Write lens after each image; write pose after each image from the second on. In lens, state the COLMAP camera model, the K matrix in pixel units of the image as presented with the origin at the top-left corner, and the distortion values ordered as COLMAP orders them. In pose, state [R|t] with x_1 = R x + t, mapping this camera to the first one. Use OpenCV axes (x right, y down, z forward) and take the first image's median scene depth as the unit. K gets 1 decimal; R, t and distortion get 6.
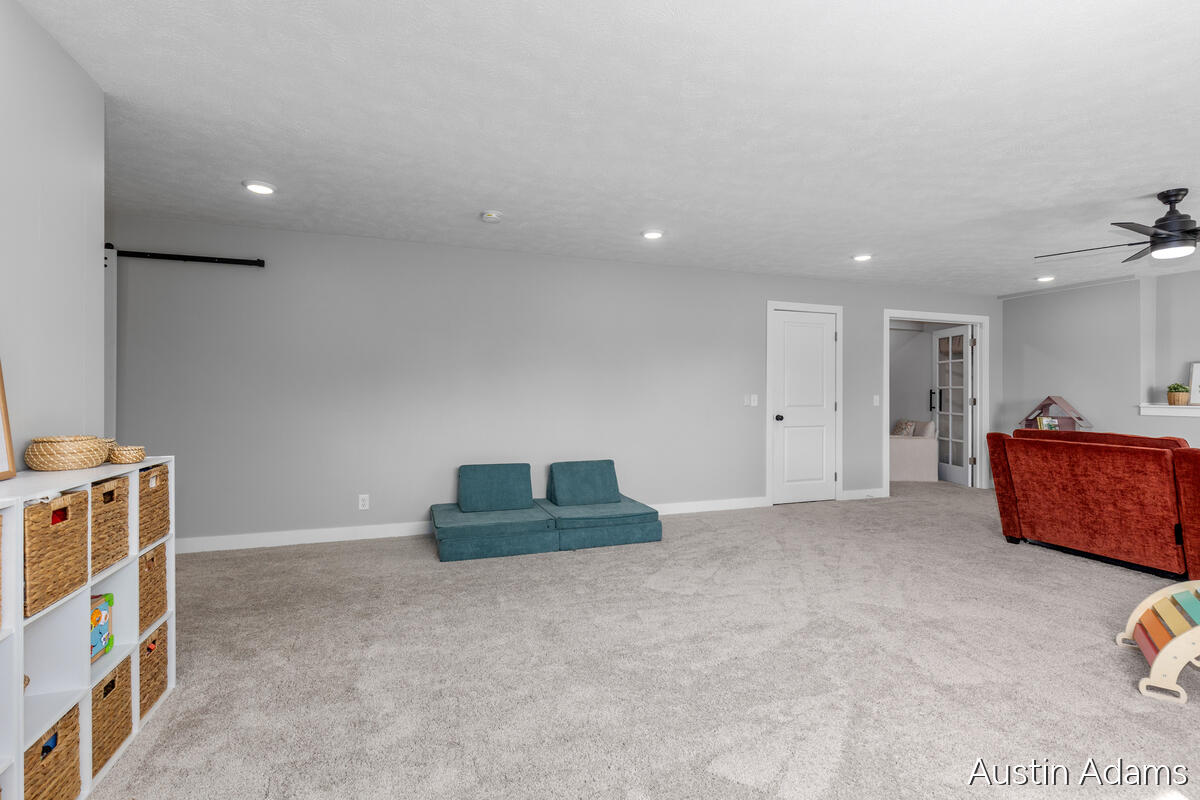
lens RADIAL K [[548.8, 0, 606.8], [0, 548.8, 395.9], [0, 0, 1]] dist [-0.001017, -0.000337]
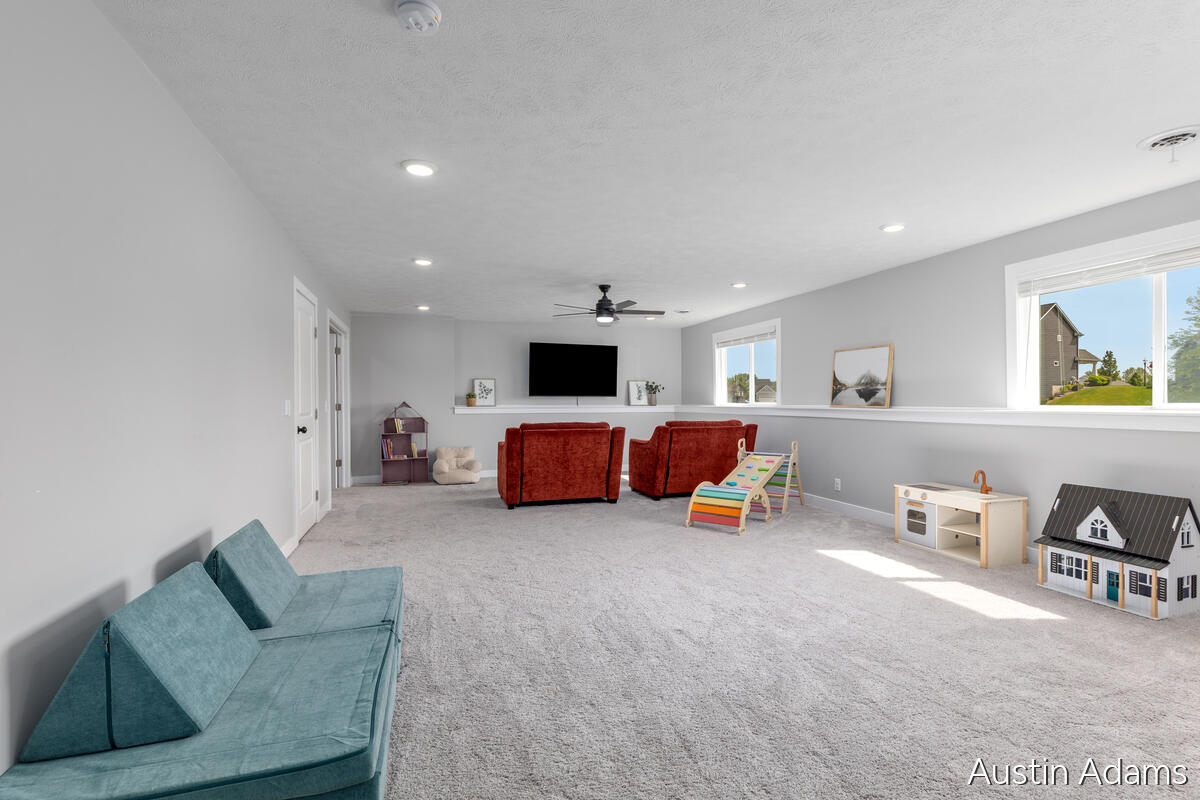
lens RADIAL K [[548.8, 0, 606.8], [0, 548.8, 395.9], [0, 0, 1]] dist [-0.001017, -0.000337]
pose [[0.039449, 0.006433, 0.999201, -0.693561], [0.010770, 0.999918, -0.006863, 0.002441], [-0.999164, 0.011032, 0.039376, 0.828266]]
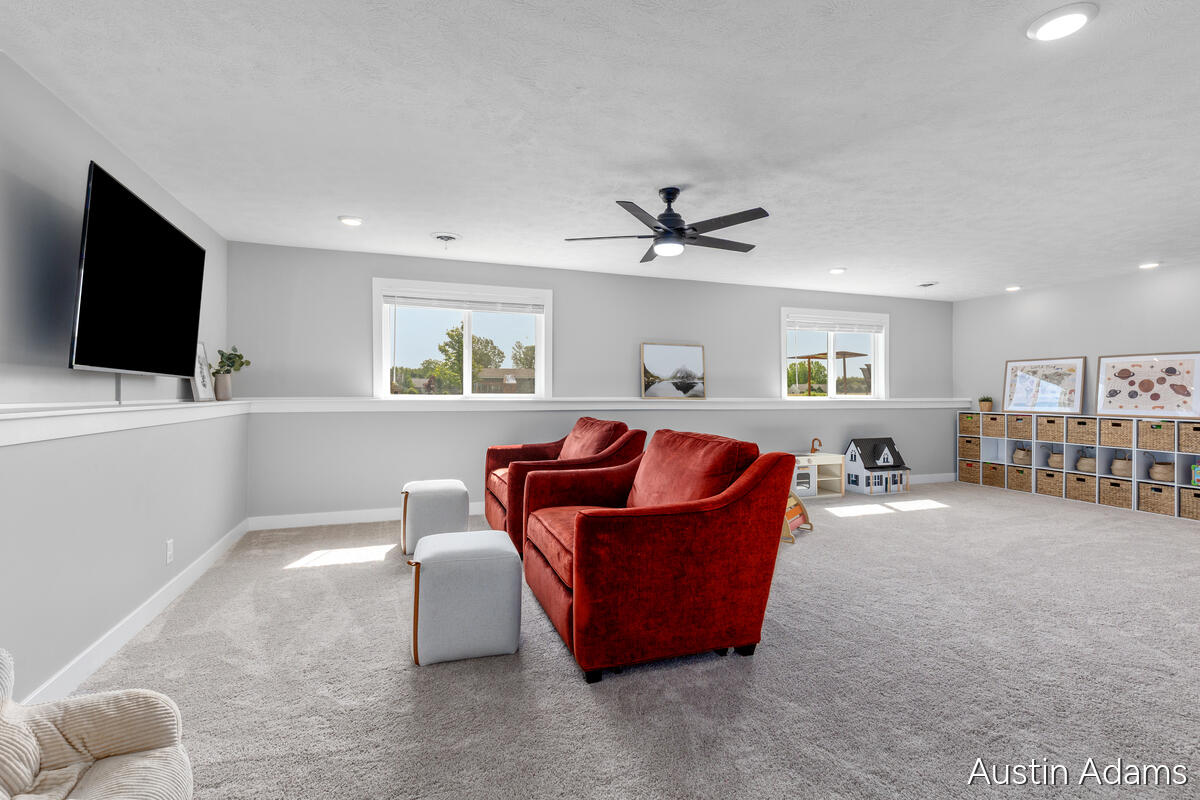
lens RADIAL K [[548.8, 0, 606.8], [0, 548.8, 395.9], [0, 0, 1]] dist [-0.001017, -0.000337]
pose [[-0.999824, -0.006570, 0.017595, 1.019107], [-0.006368, 0.999913, 0.011514, 0.004306], [-0.017669, 0.011400, -0.999779, 1.820570]]
